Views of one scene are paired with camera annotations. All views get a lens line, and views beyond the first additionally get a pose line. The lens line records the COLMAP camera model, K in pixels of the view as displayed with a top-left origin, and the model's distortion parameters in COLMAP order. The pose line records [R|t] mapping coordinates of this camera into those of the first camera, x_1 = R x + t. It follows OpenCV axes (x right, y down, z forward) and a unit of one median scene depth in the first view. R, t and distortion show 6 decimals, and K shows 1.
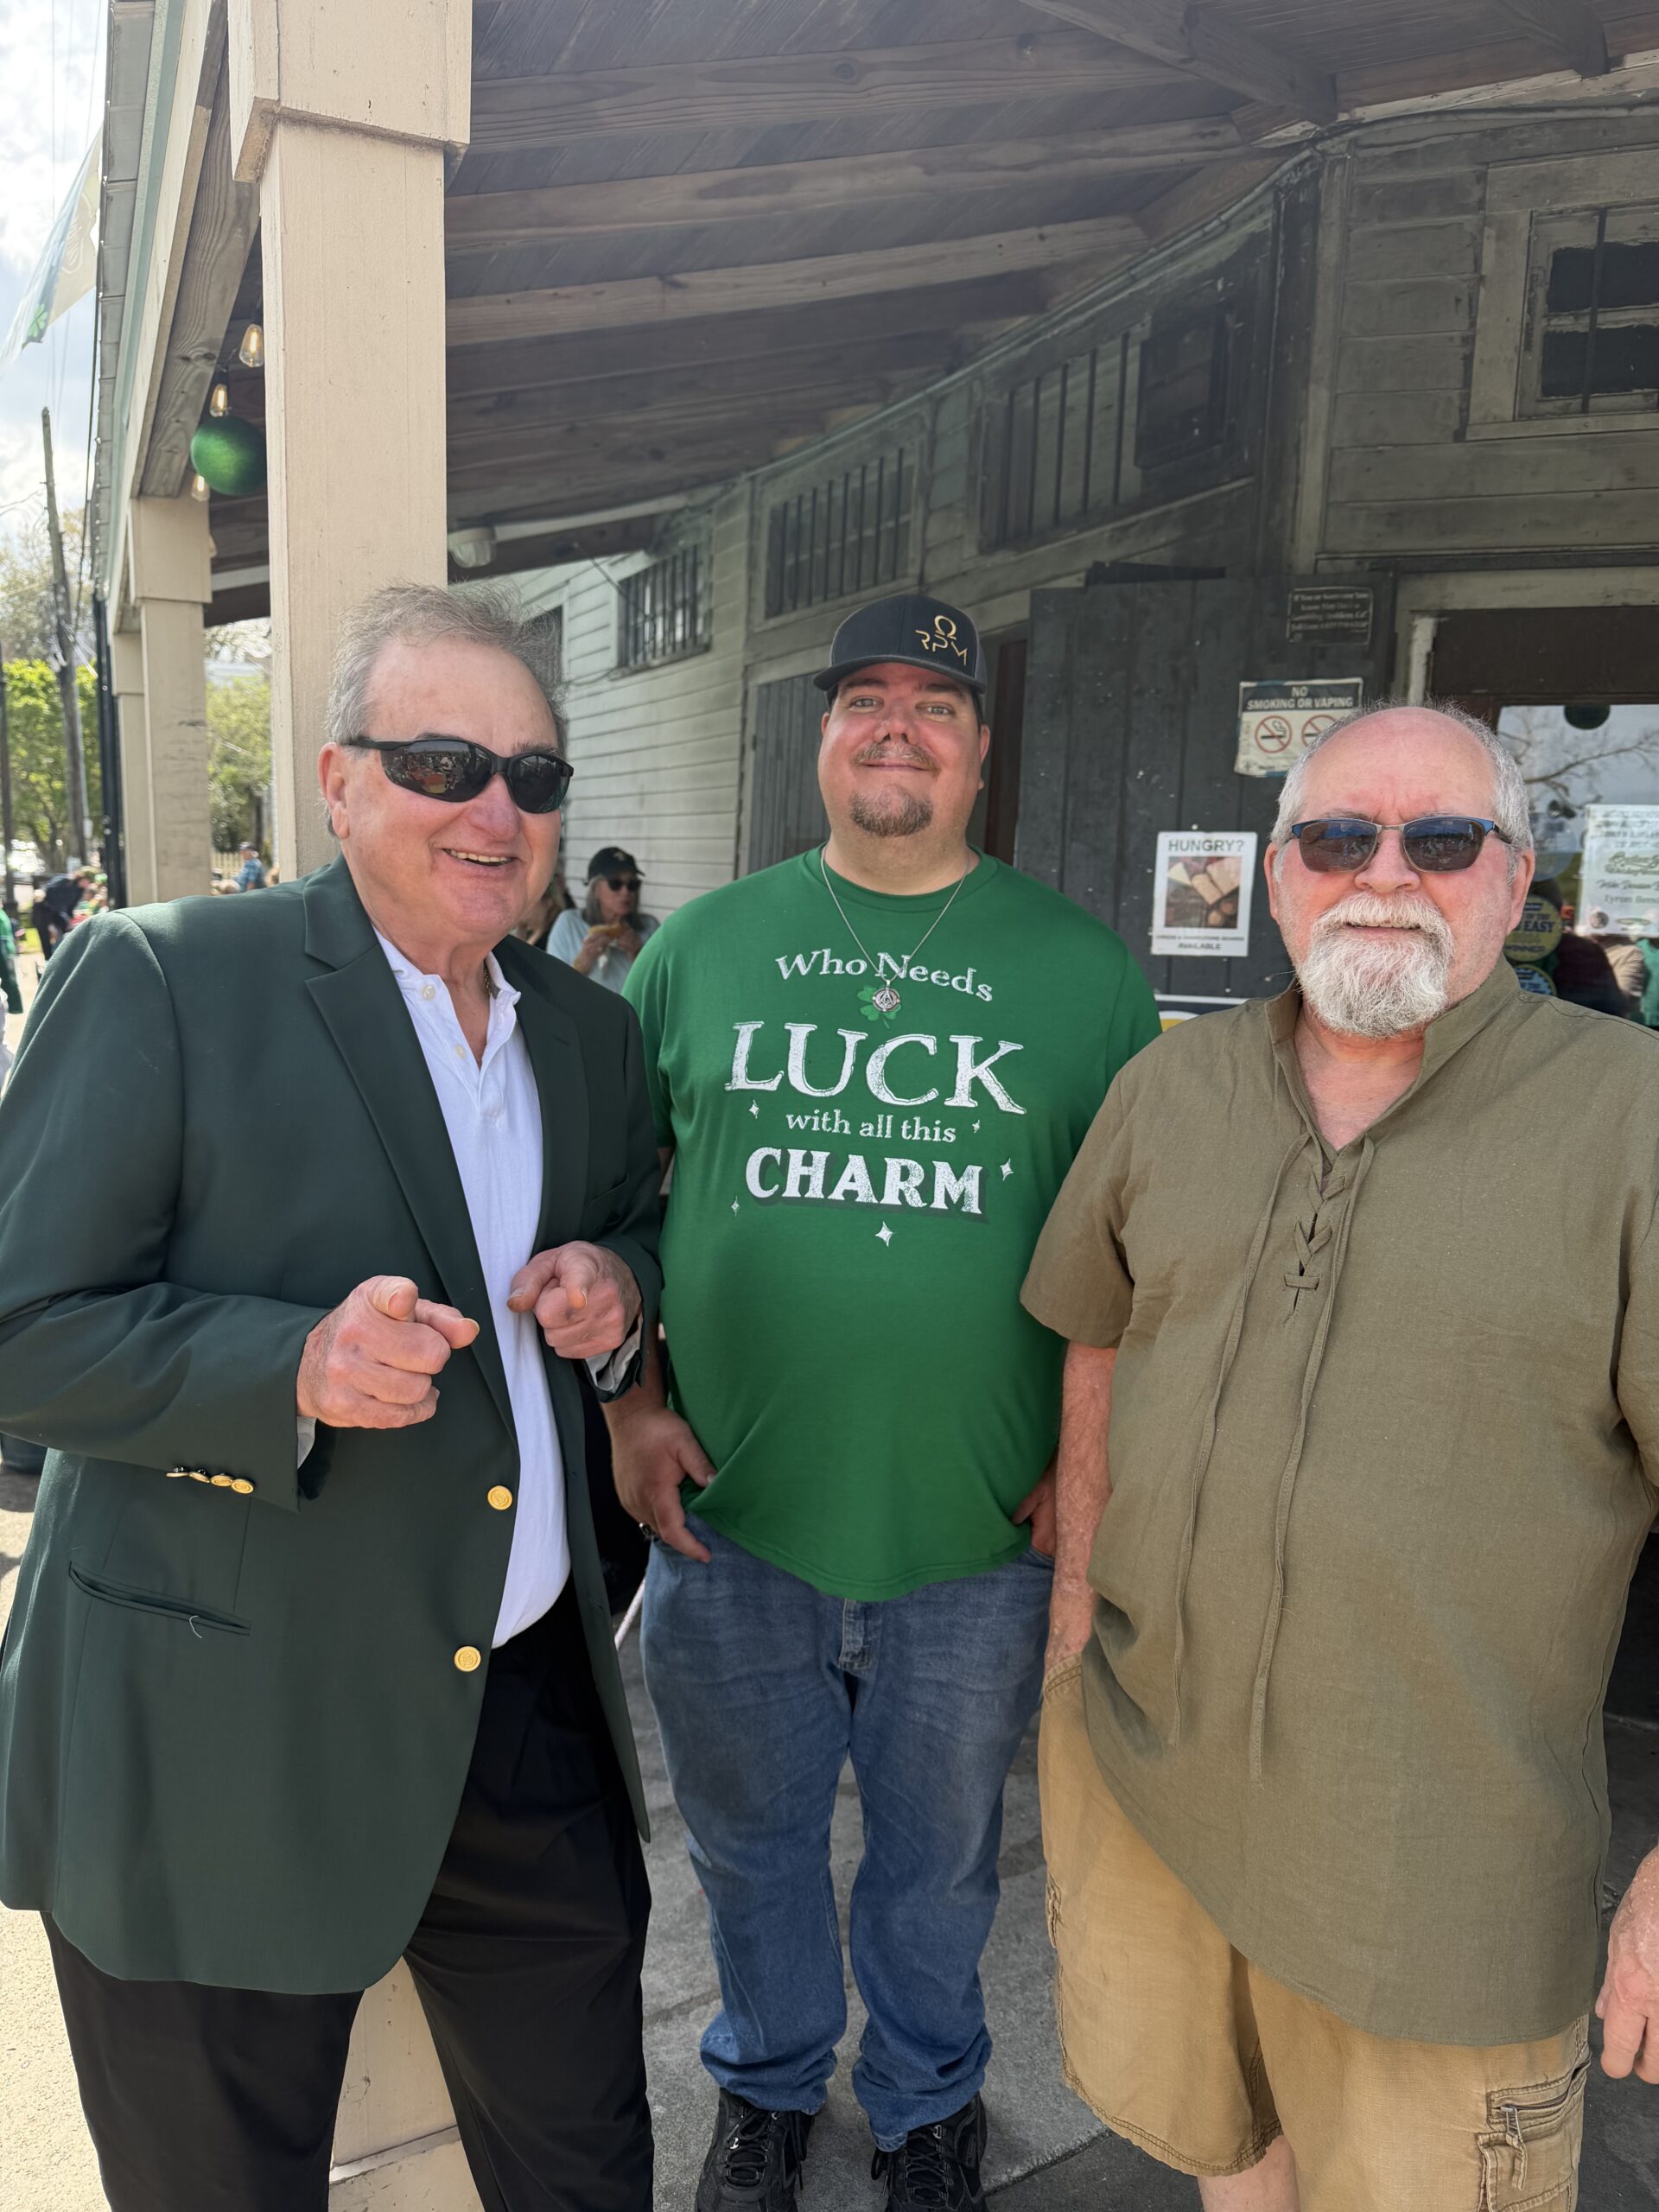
lens RADIAL K [[1626.8, 0, 830.2], [0, 1626.8, 1108.2], [0, 0, 1]] dist [0.008198, -0.004504]
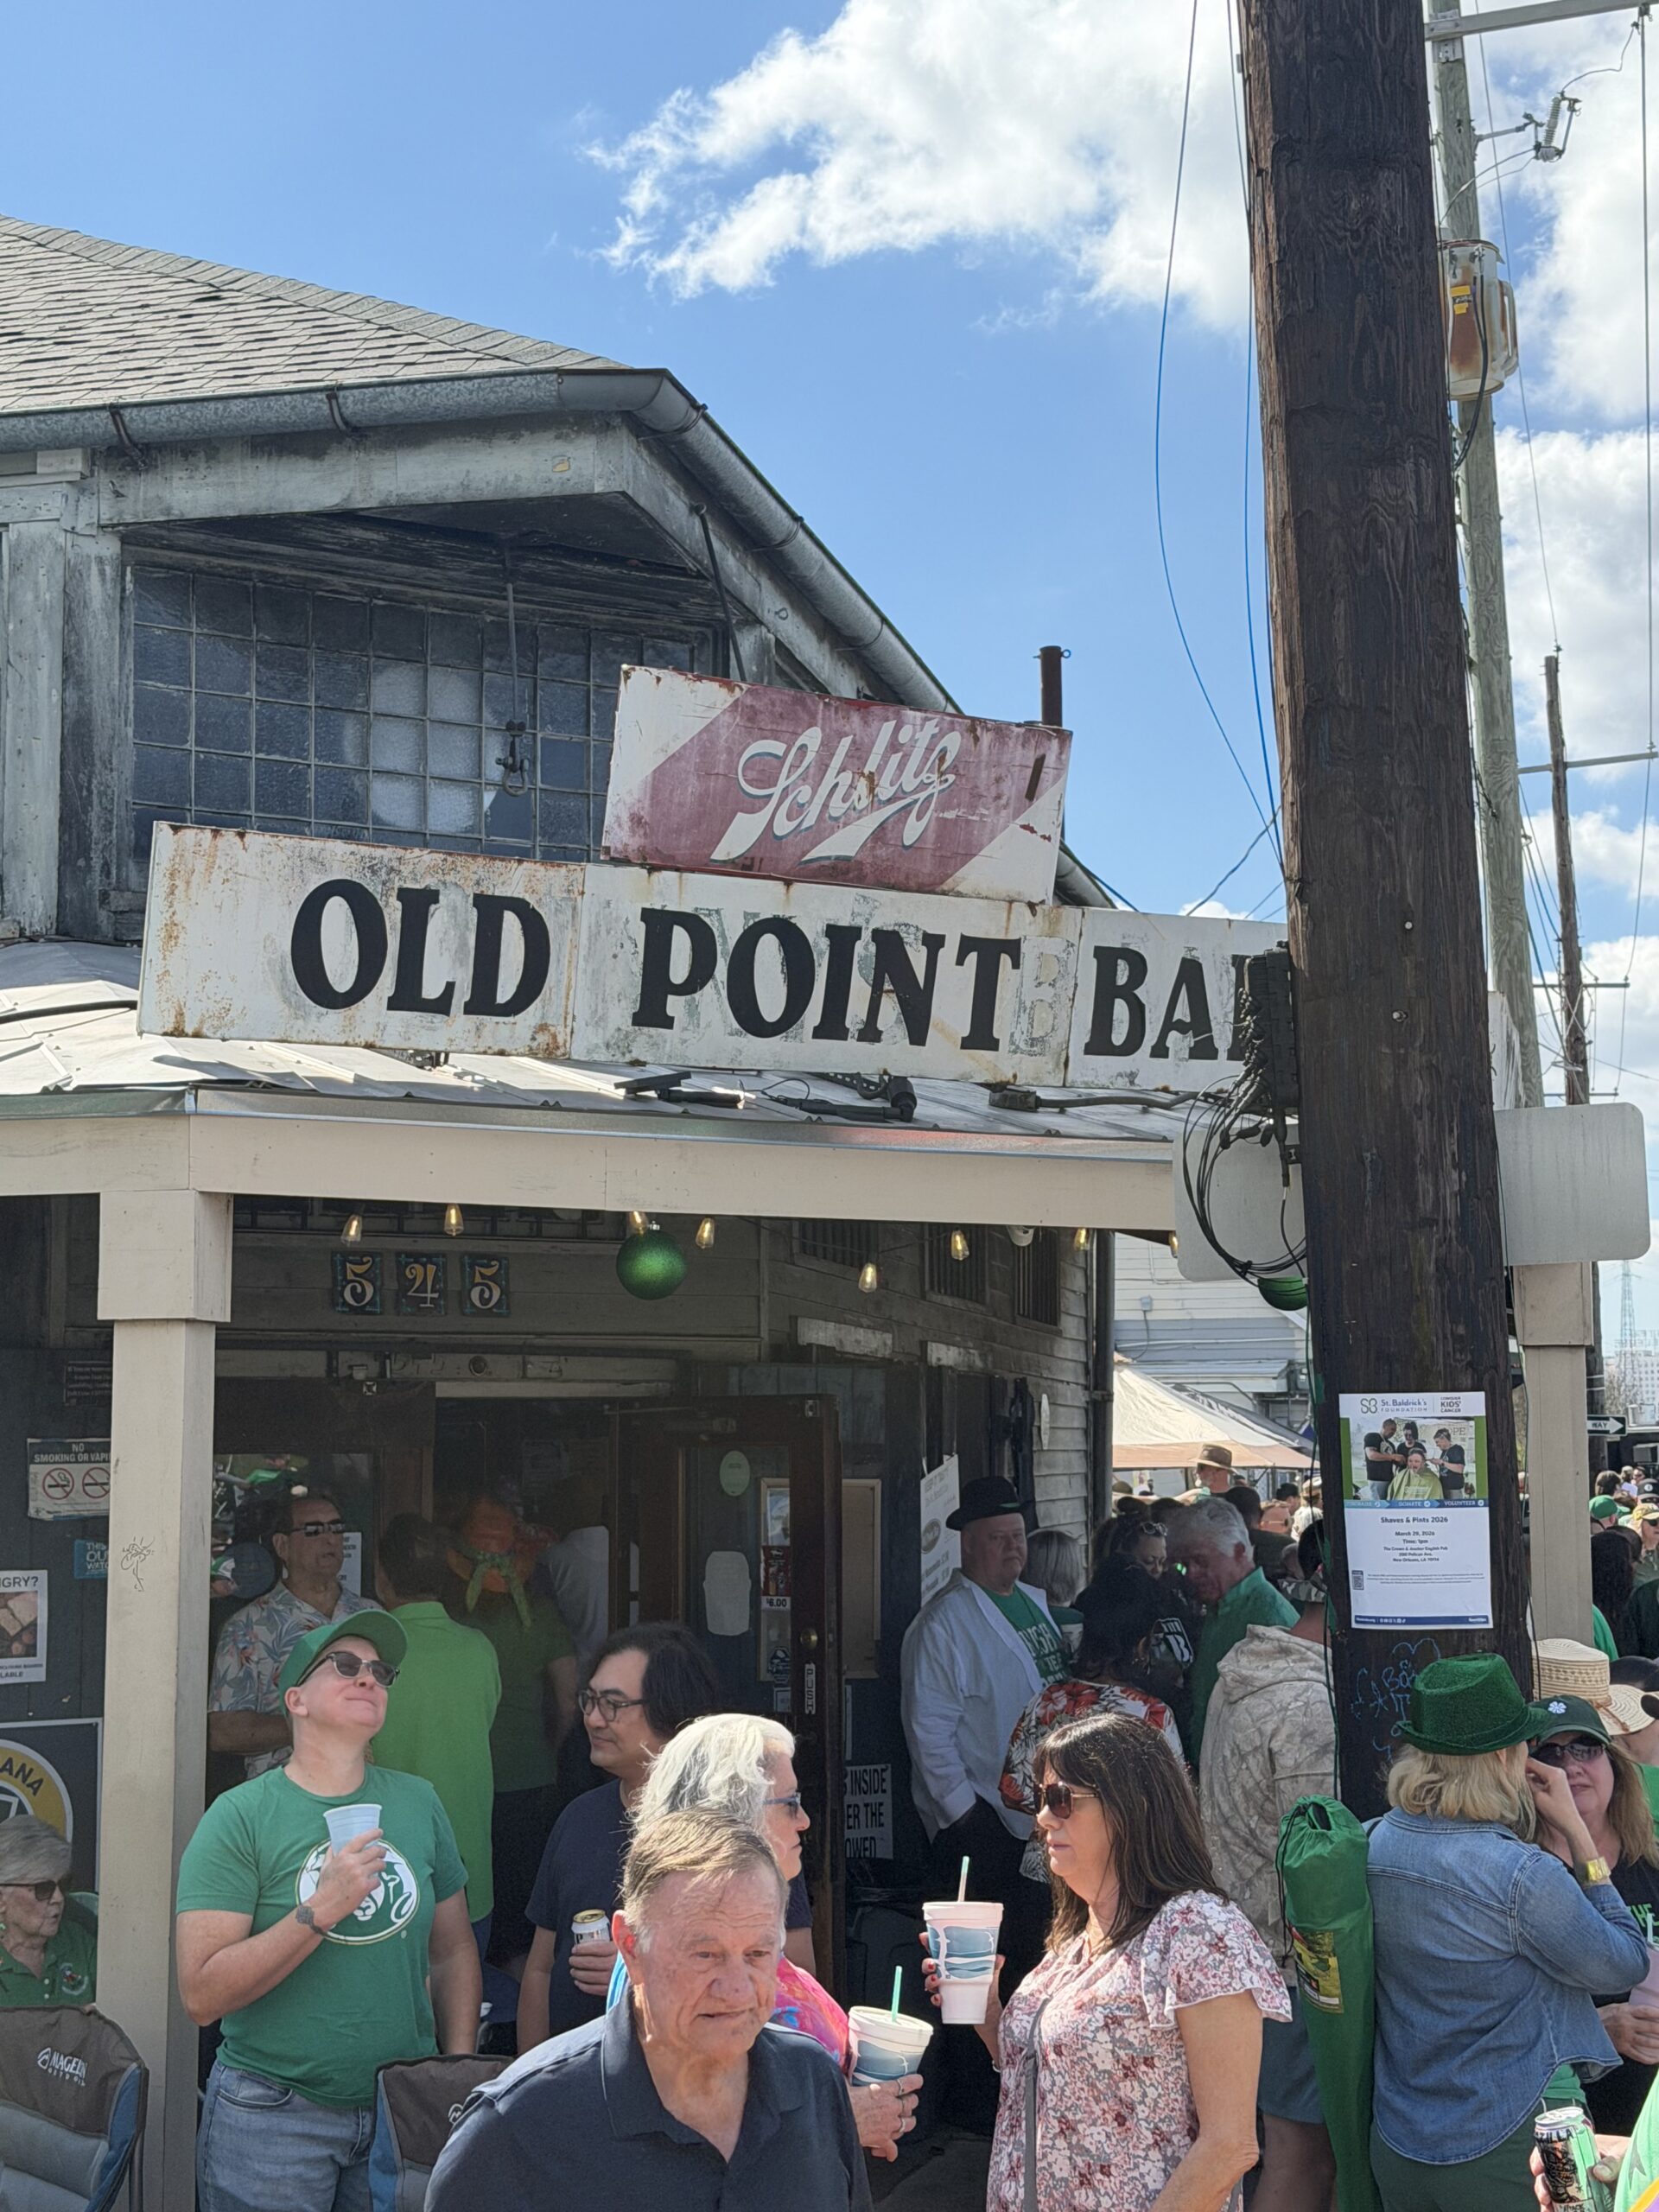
lens RADIAL K [[3485.7, 0, 828.1], [0, 3485.7, 1109.5], [0, 0, 1]] dist [0.026411, 0.000000]
pose [[0.624739, 0.048312, 0.779337, -1.307549], [0.135183, 0.976321, -0.168890, 0.001128], [-0.769043, 0.210865, 0.603415, -0.946993]]
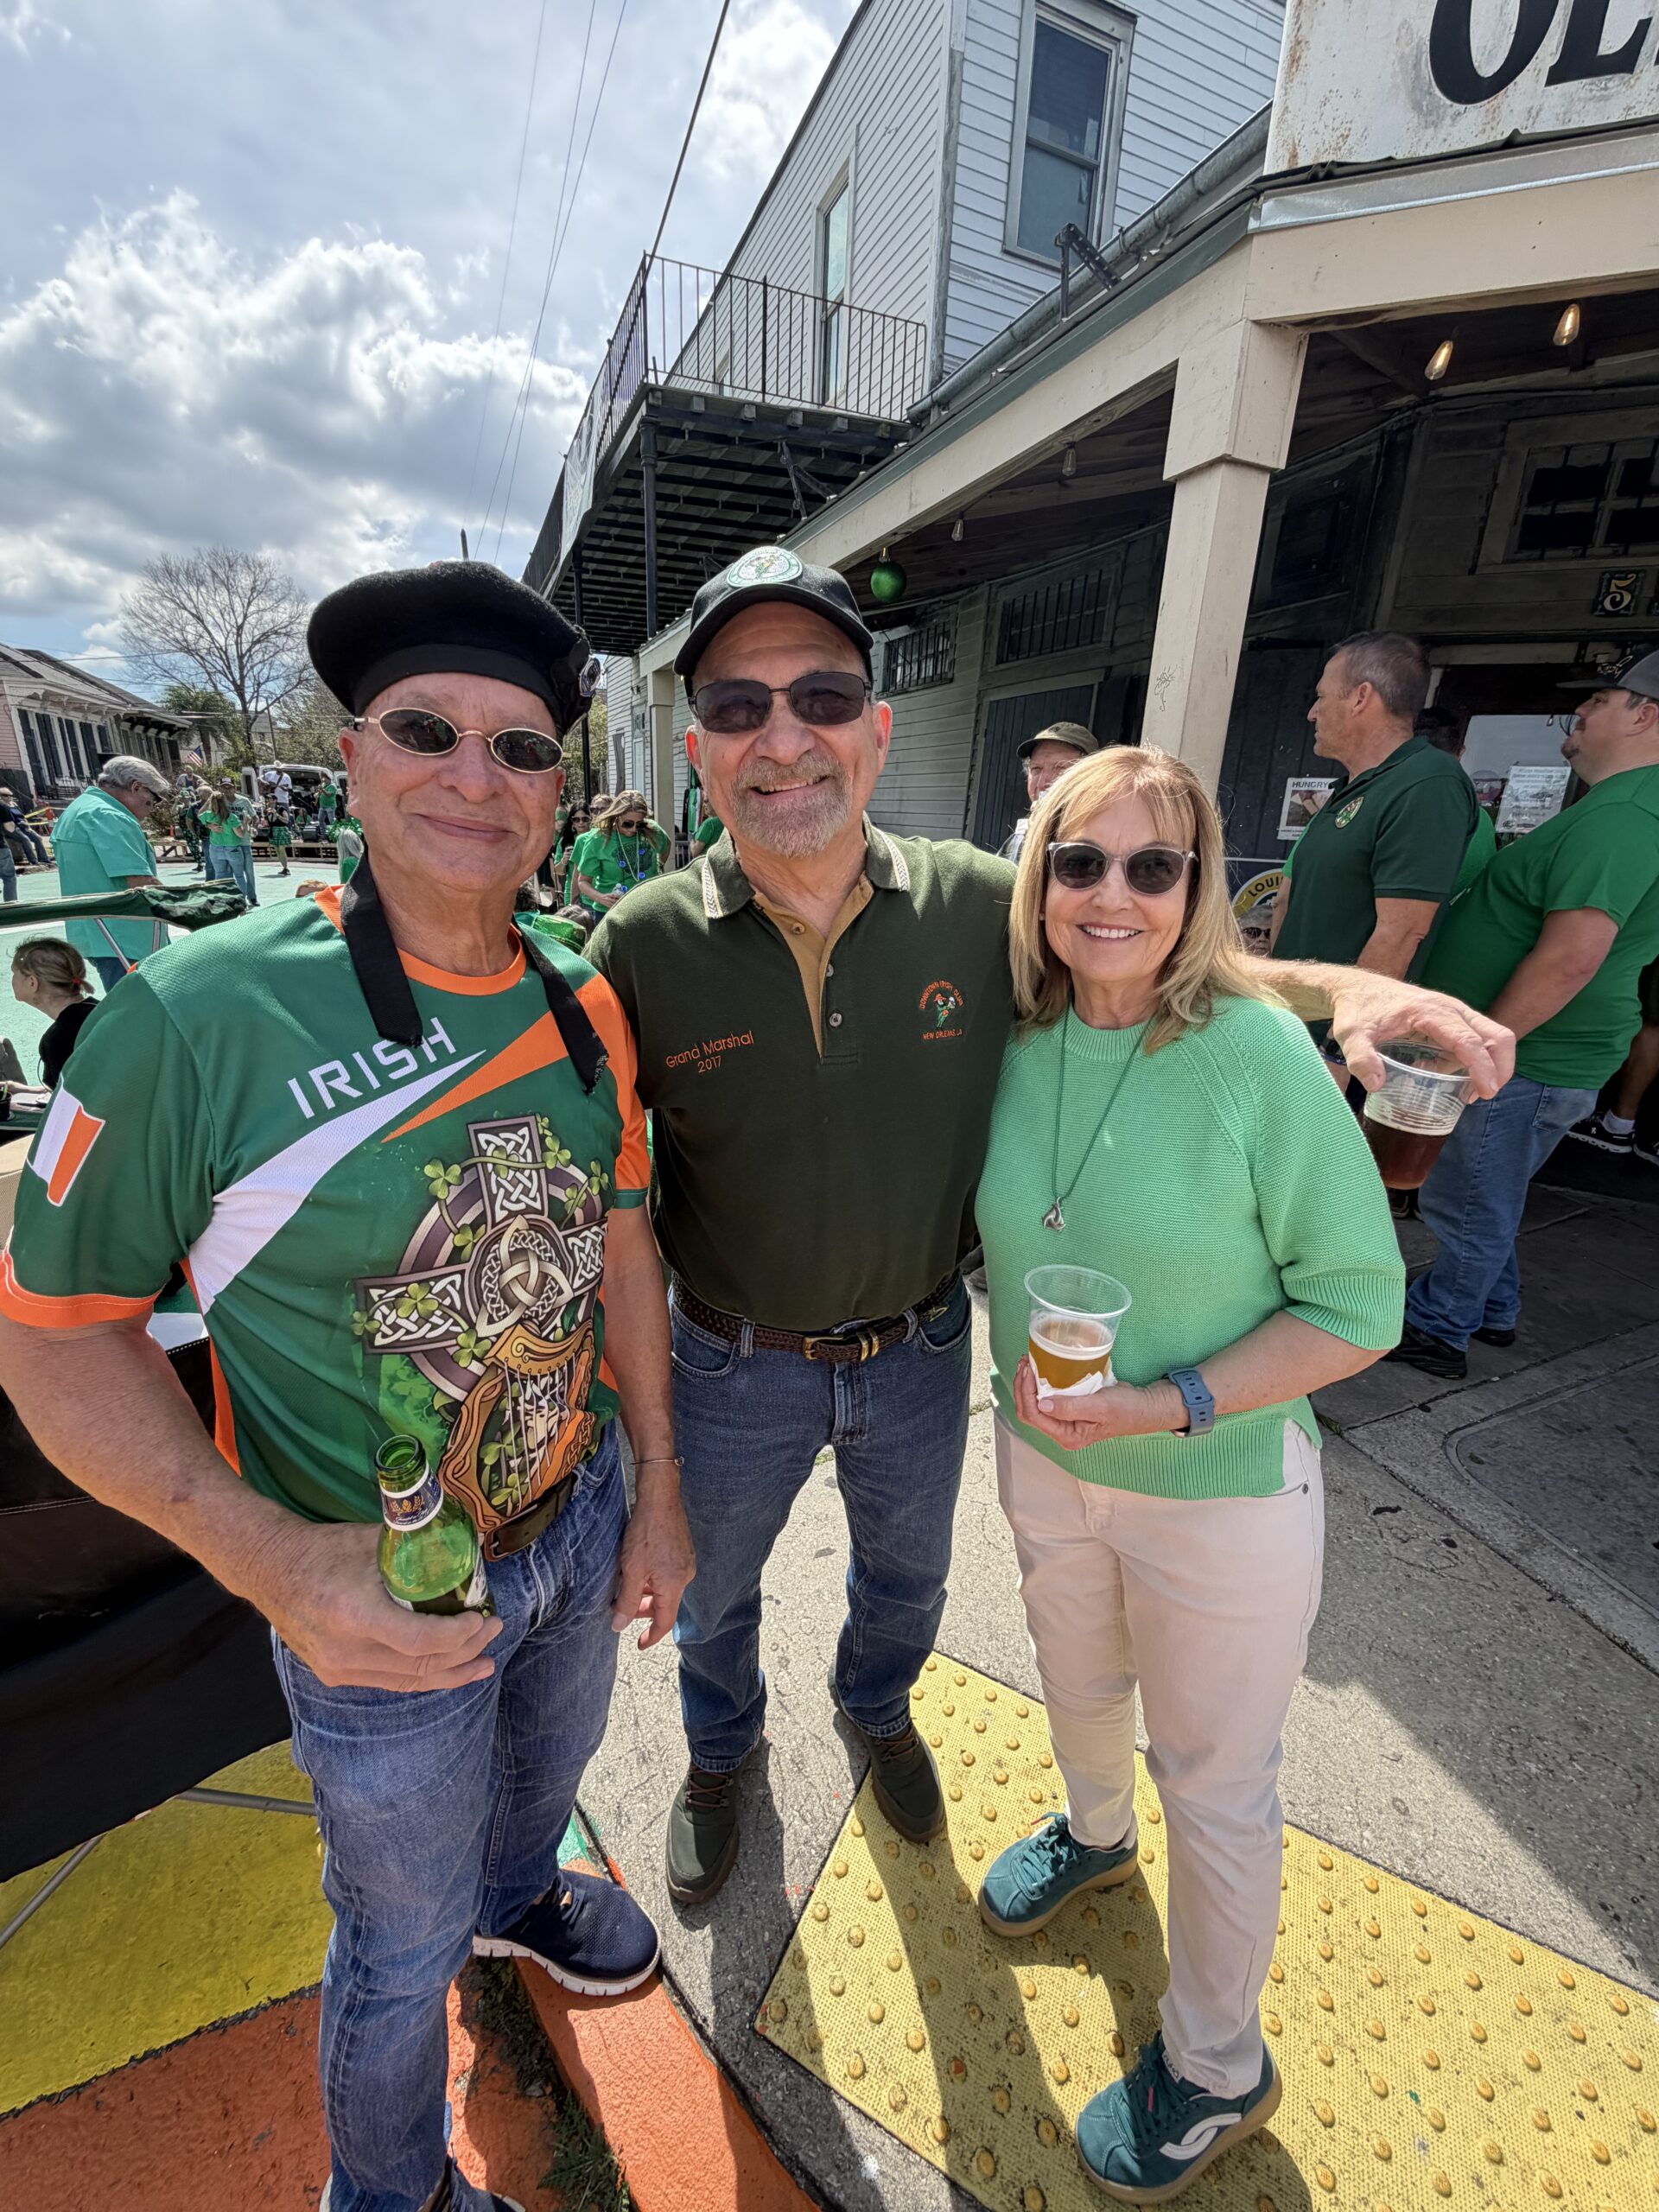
lens RADIAL K [[884.0, 0, 833.7], [0, 884.0, 1104.1], [0, 0, 1]] dist [0.000335, 0.001129]
pose [[0.999208, 0.021293, -0.033615, -0.339004], [-0.015185, 0.984895, 0.172487, 0.055579], [0.036780, -0.171840, 0.984438, -0.208170]]
